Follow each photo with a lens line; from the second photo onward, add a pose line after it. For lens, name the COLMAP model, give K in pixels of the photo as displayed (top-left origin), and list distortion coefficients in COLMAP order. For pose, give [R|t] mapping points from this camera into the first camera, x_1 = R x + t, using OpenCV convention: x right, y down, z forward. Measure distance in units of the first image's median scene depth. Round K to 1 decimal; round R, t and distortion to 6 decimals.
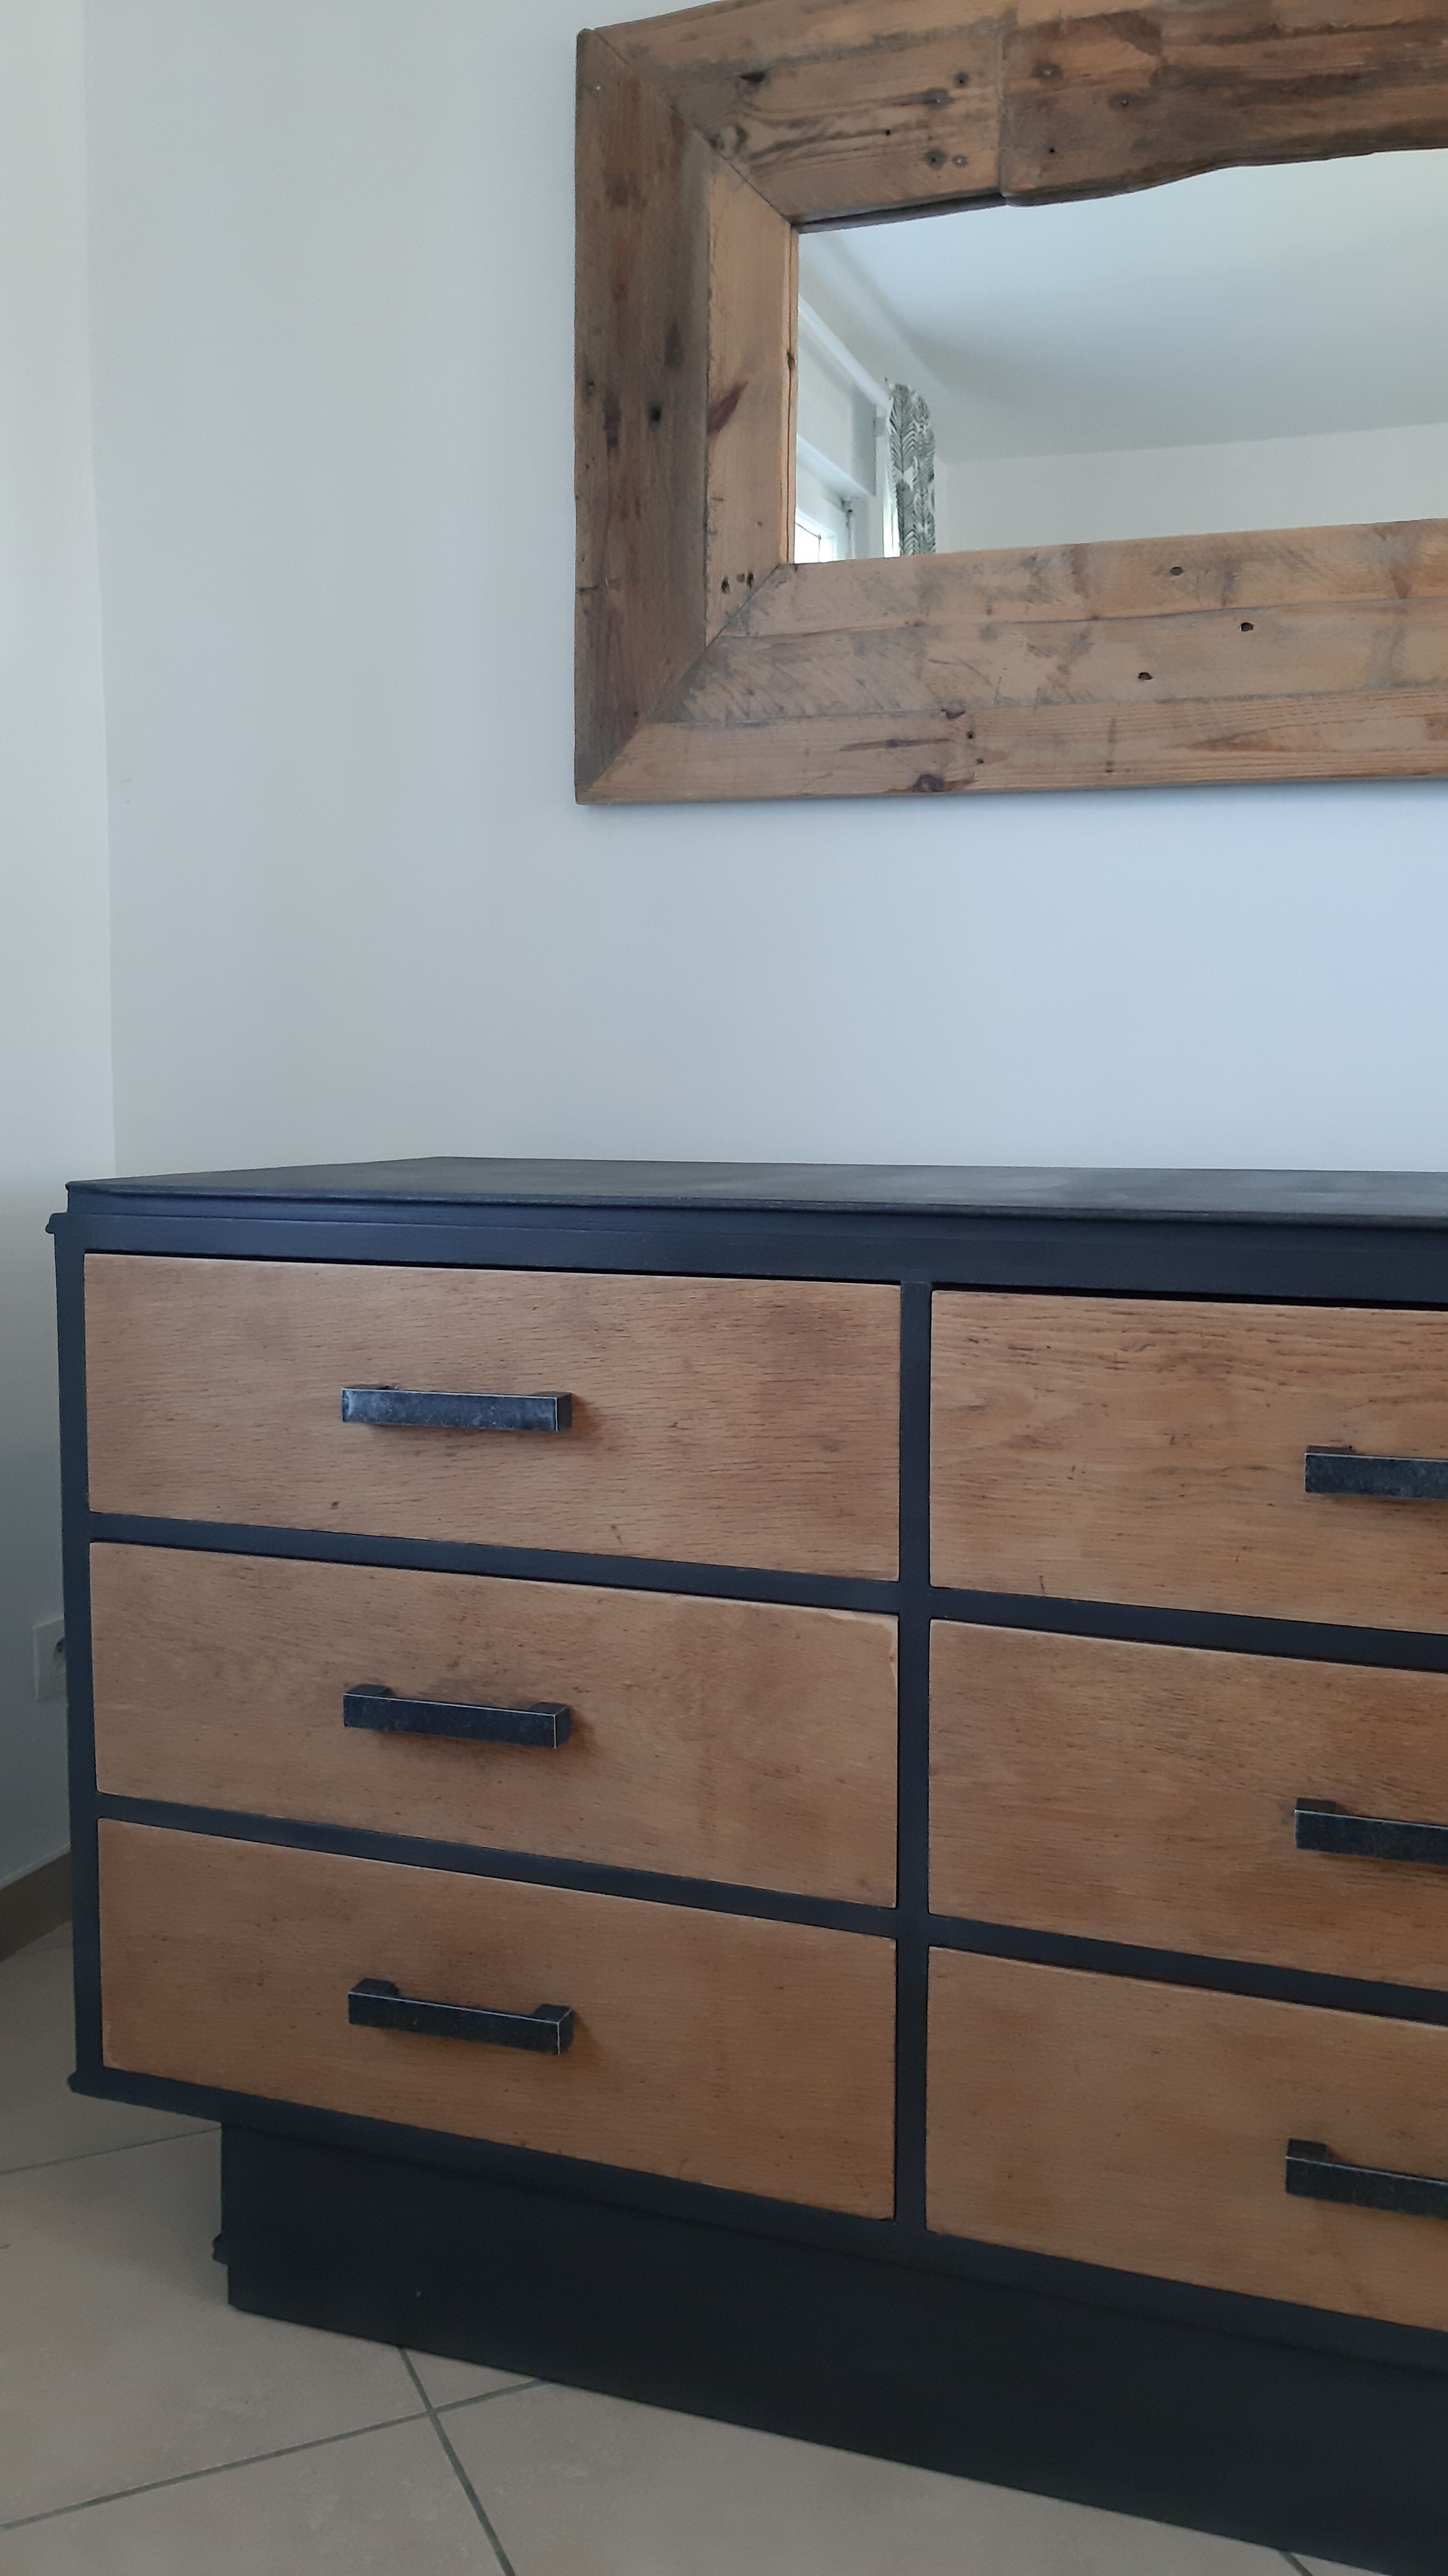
lens RADIAL K [[2059.9, 0, 716.0], [0, 2059.9, 1272.4], [0, 0, 1]] dist [0.074215, -0.143440]
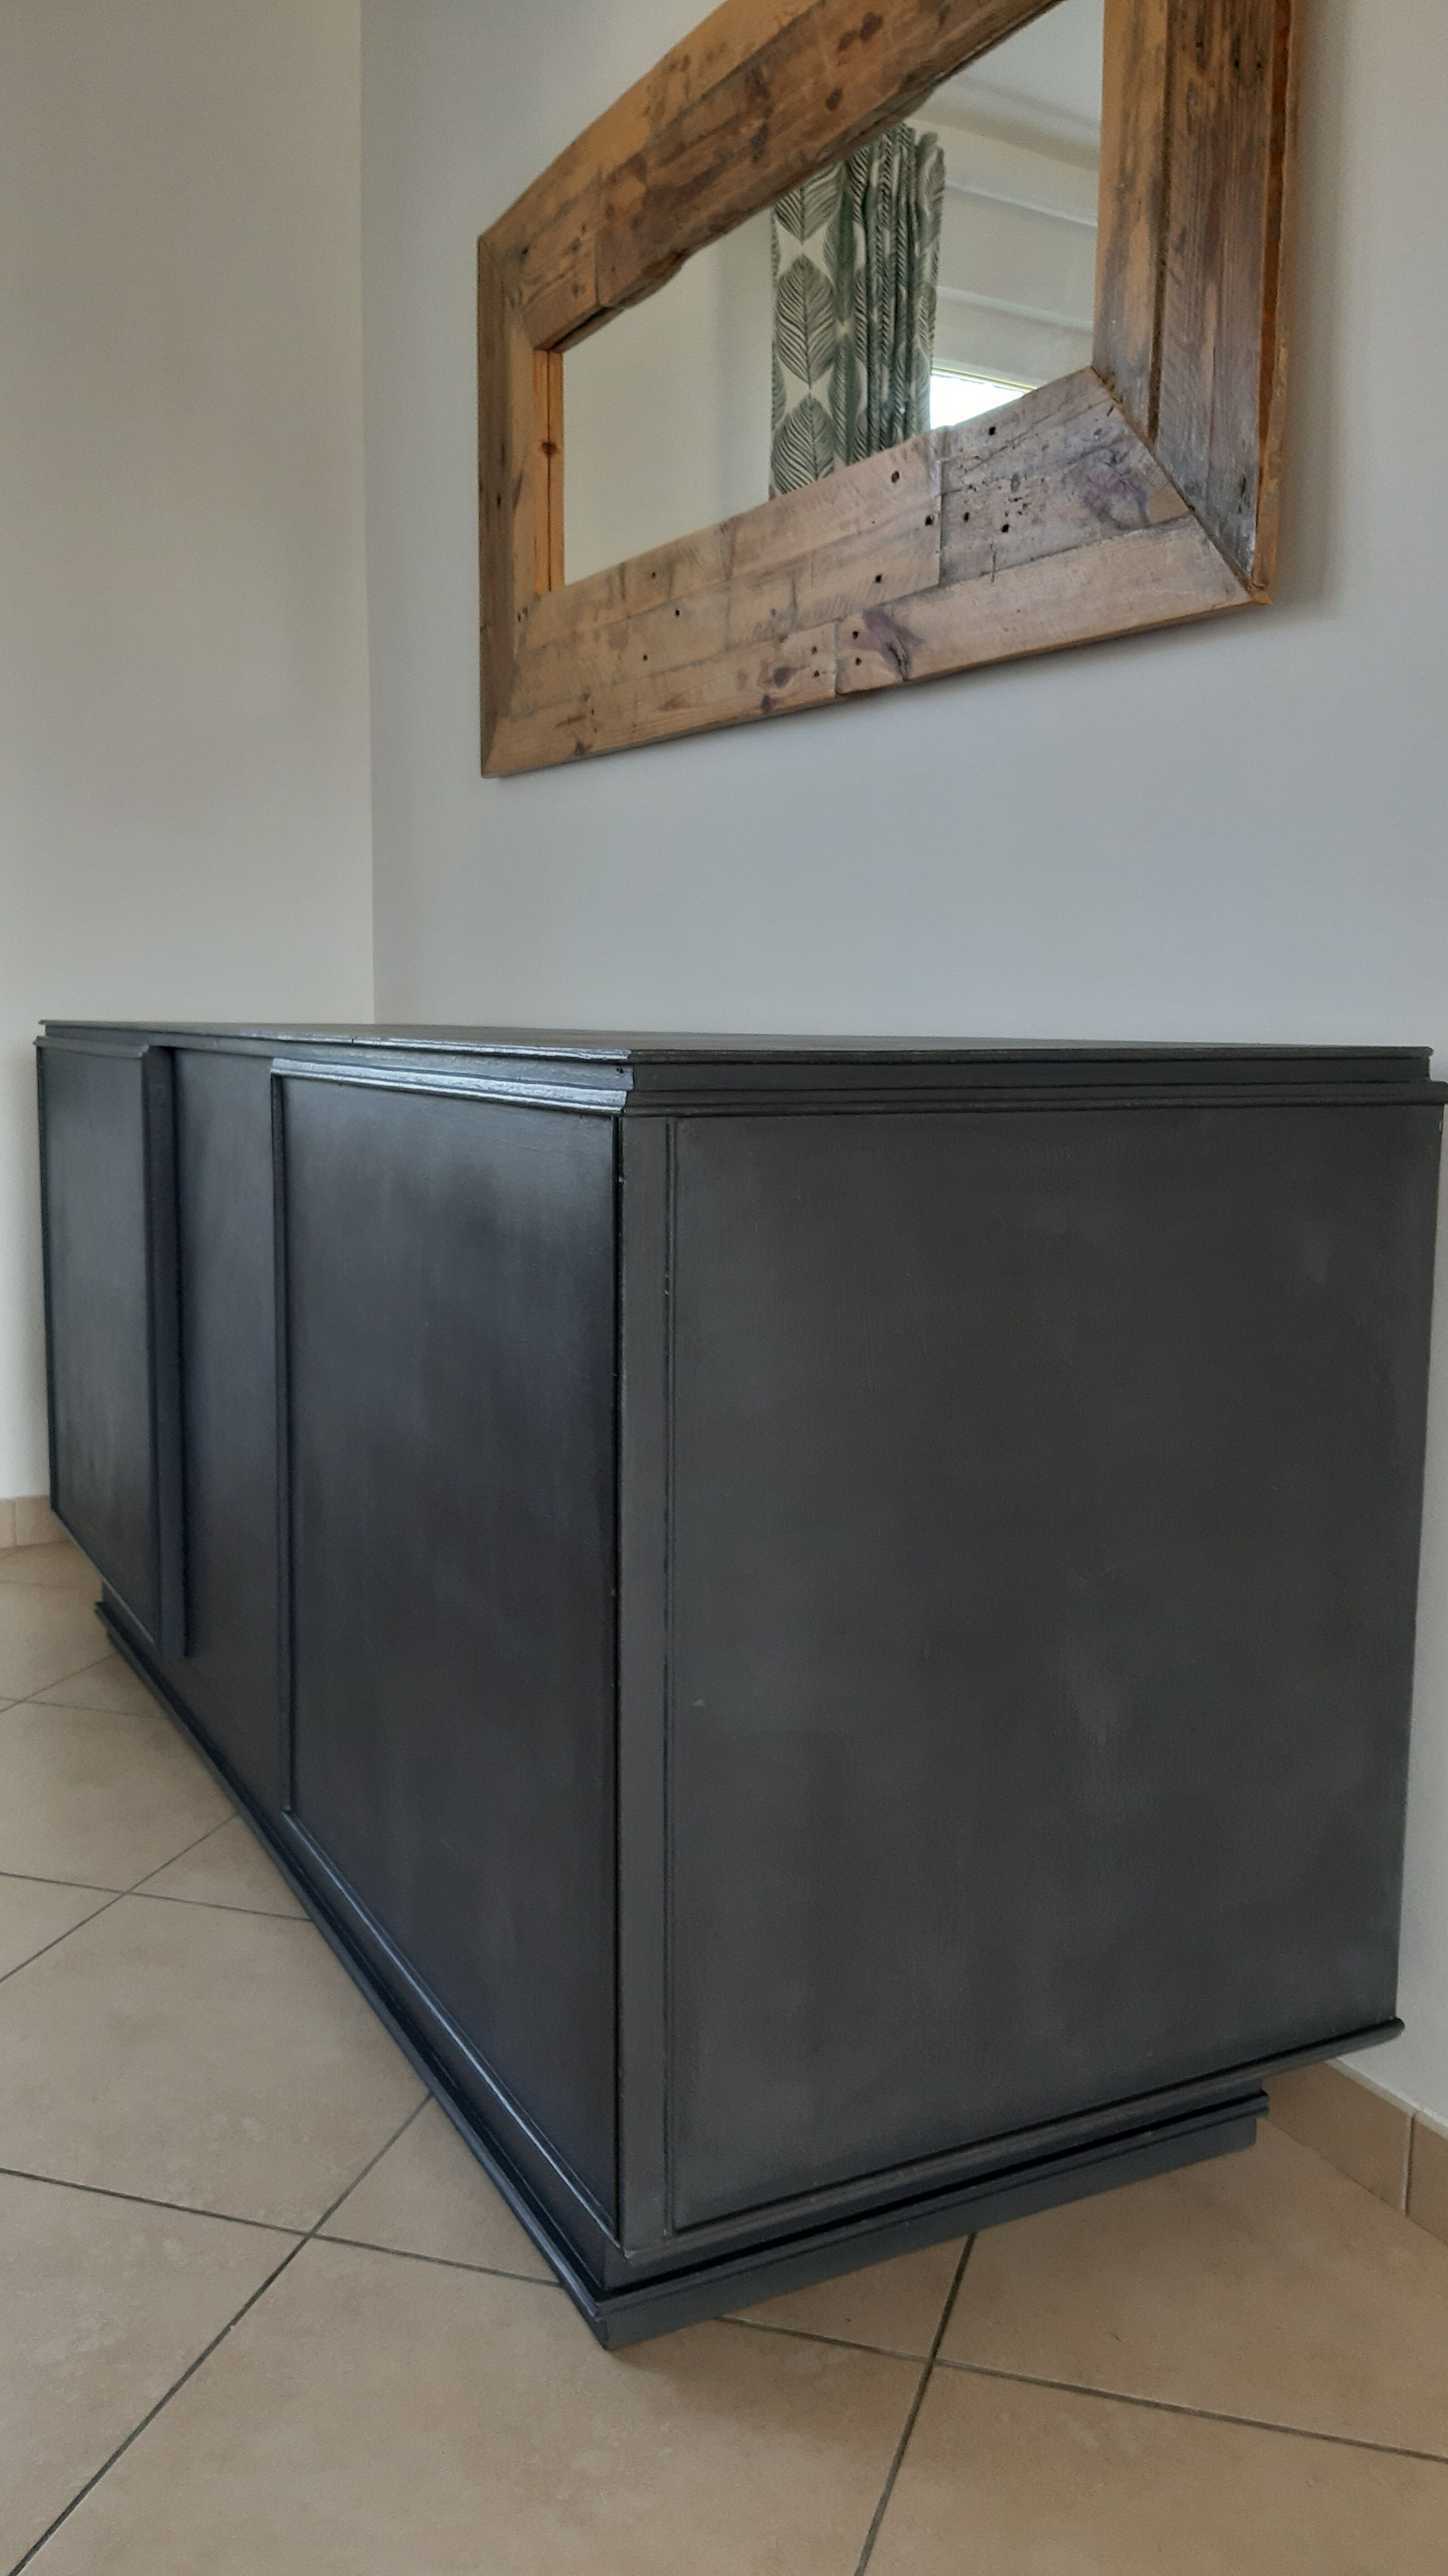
lens RADIAL K [[2059.9, 0, 712.1], [0, 2059.9, 1282.5], [0, 0, 1]] dist [0.074215, -0.143440]
pose [[0.740272, 0.090283, -0.666218, 1.181928], [-0.075210, 0.995843, 0.051382, 0.039612], [0.668087, 0.012070, 0.743985, 0.050176]]
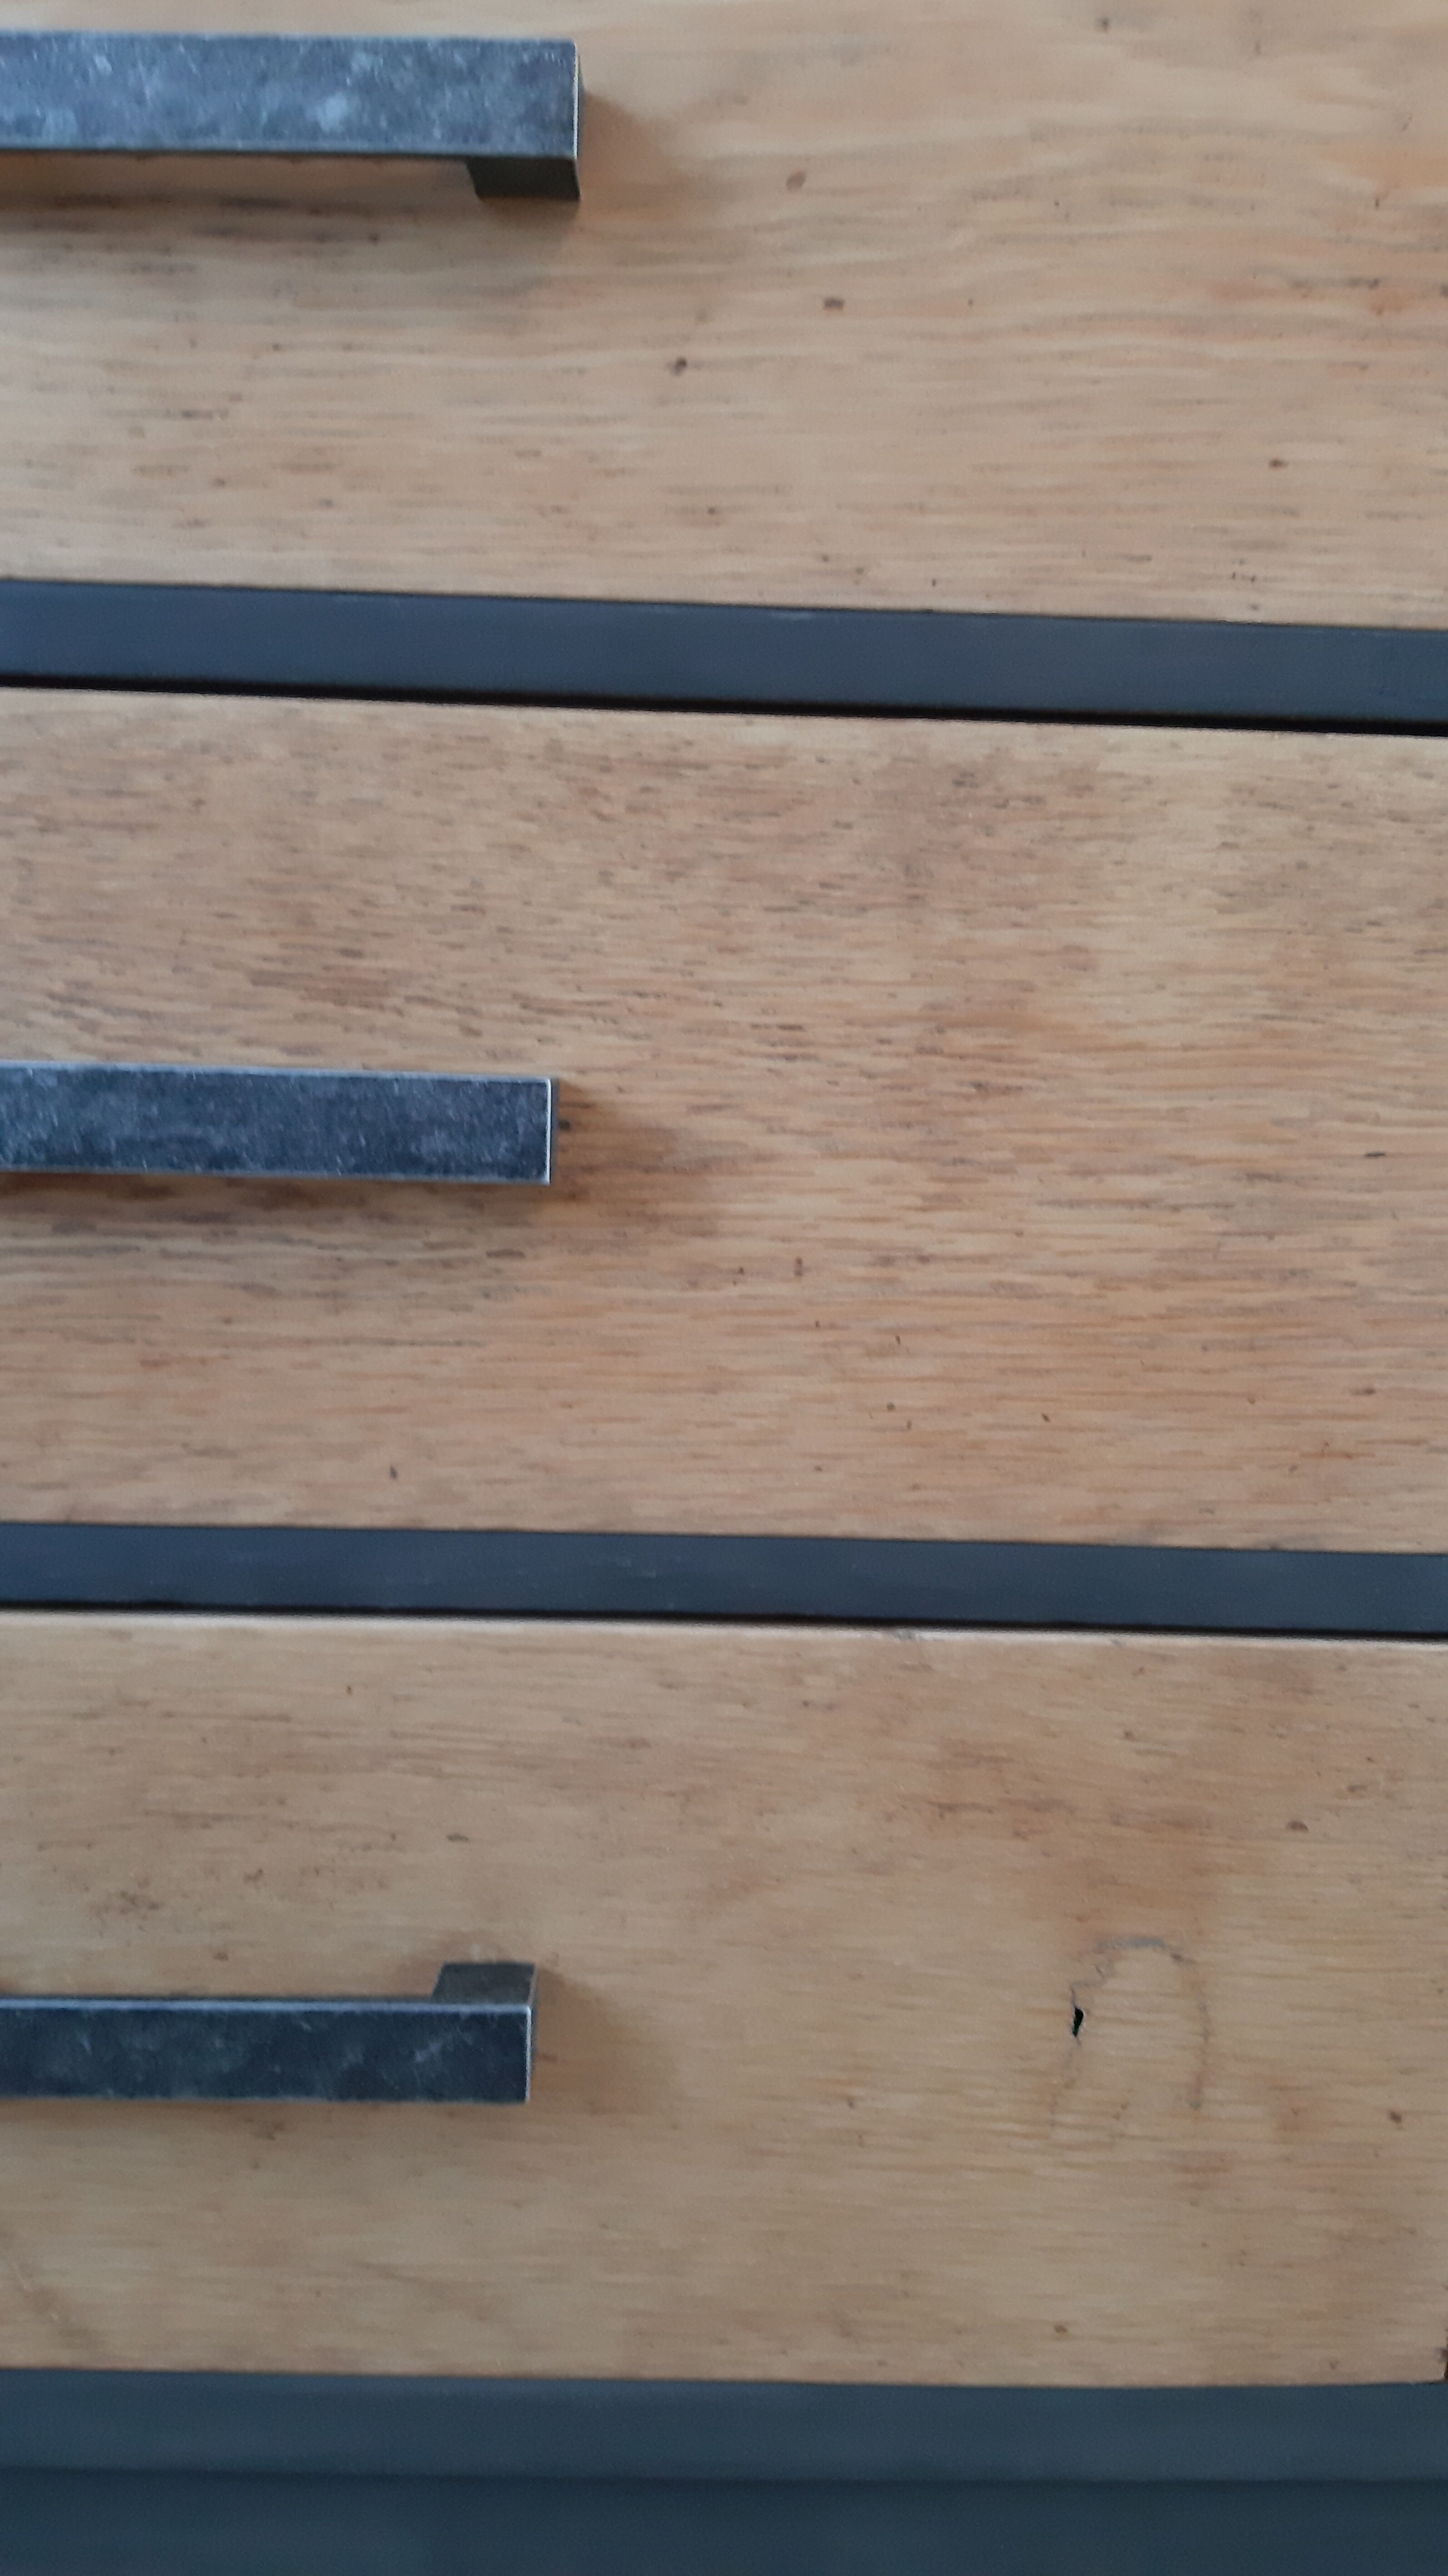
lens RADIAL K [[2059.9, 0, 671.2], [0, 2059.9, 1263.5], [0, 0, 1]] dist [0.074215, -0.143440]
pose [[0.928357, -0.016224, 0.371336, 0.193474], [0.006793, 0.999621, 0.026691, 0.194343], [-0.371628, -0.022256, 0.928115, 0.409715]]
